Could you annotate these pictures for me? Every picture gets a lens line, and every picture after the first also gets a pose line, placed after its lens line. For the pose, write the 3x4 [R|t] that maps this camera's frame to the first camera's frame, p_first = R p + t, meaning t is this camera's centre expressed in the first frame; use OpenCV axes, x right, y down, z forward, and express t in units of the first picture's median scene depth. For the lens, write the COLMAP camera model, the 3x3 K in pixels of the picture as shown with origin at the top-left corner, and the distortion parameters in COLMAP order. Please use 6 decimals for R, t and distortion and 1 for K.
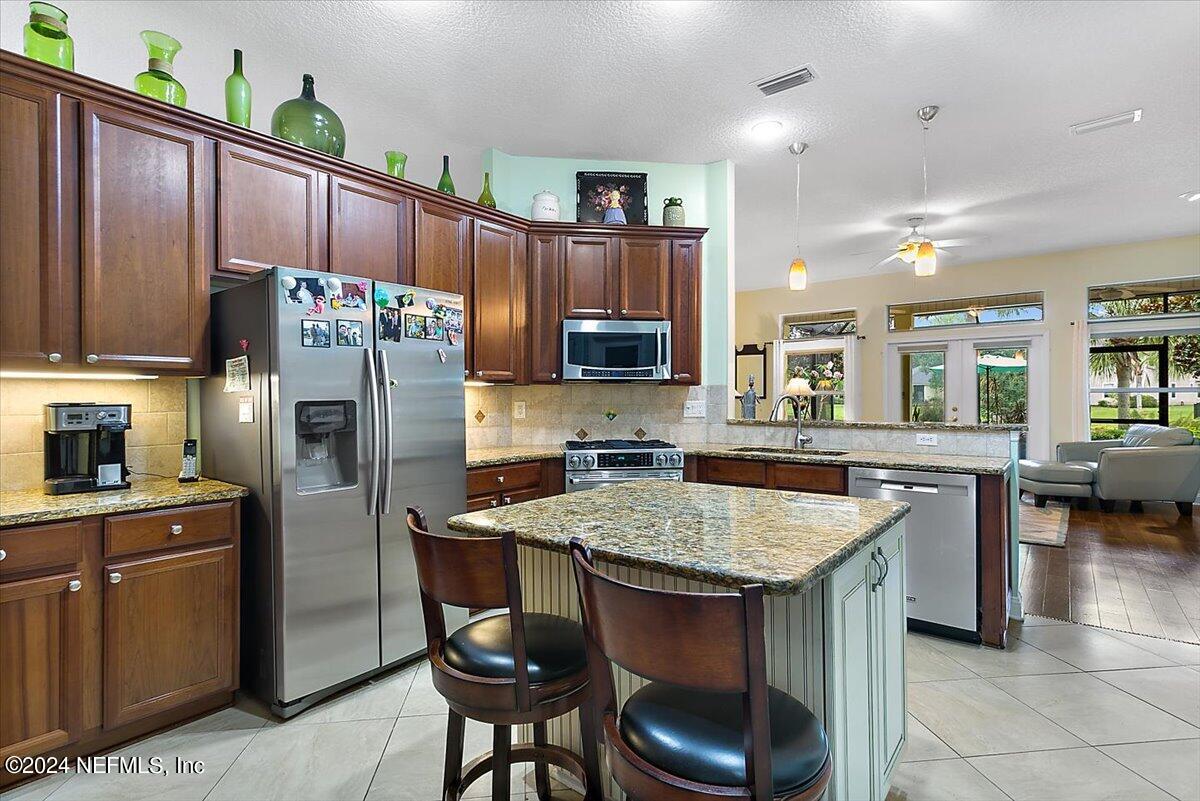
lens RADIAL K [[600.5, 0, 601.3], [0, 600.5, 380.0], [0, 0, 1]] dist [0.017033, 0.000178]
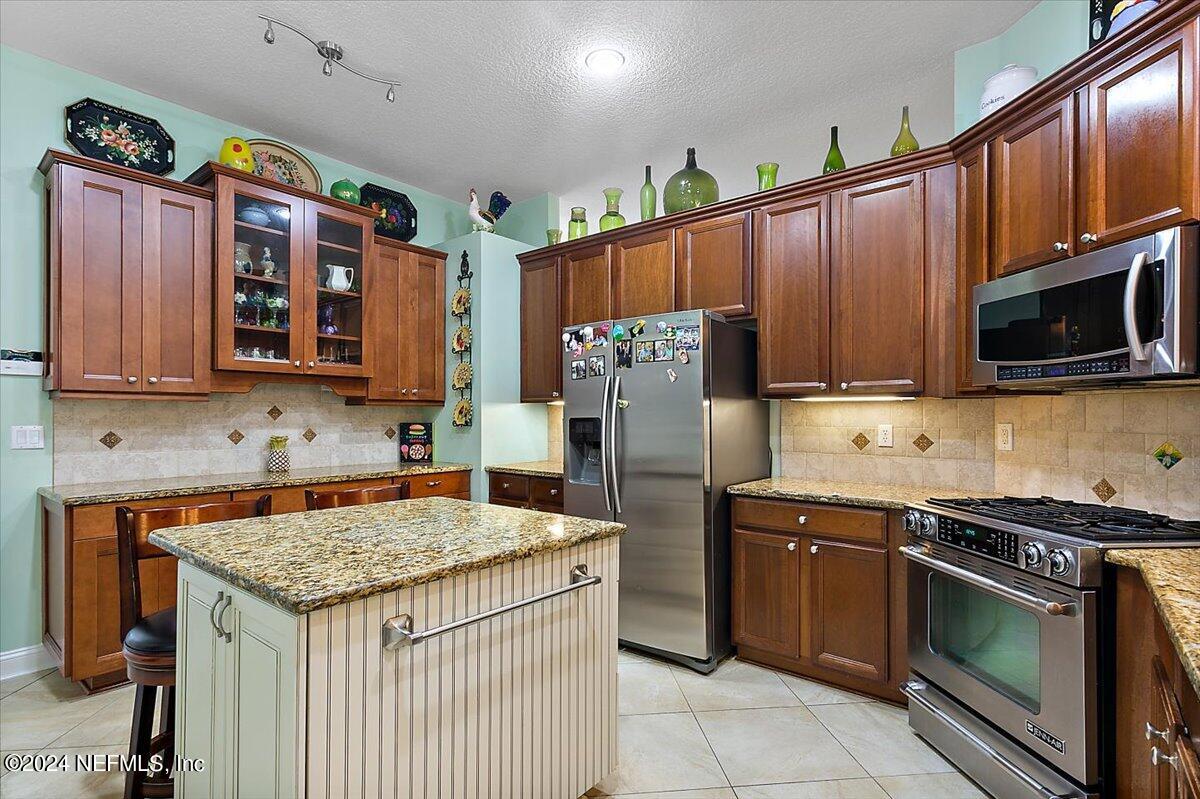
lens RADIAL K [[571.1, 0, 600.0], [0, 571.1, 411.6], [0, 0, 1]] dist [0.000550, -0.000080]
pose [[-0.018146, -0.004466, -0.999825, 0.695291], [0.025949, 0.999651, -0.004936, 0.022441], [0.999499, -0.026034, -0.018024, 0.875725]]
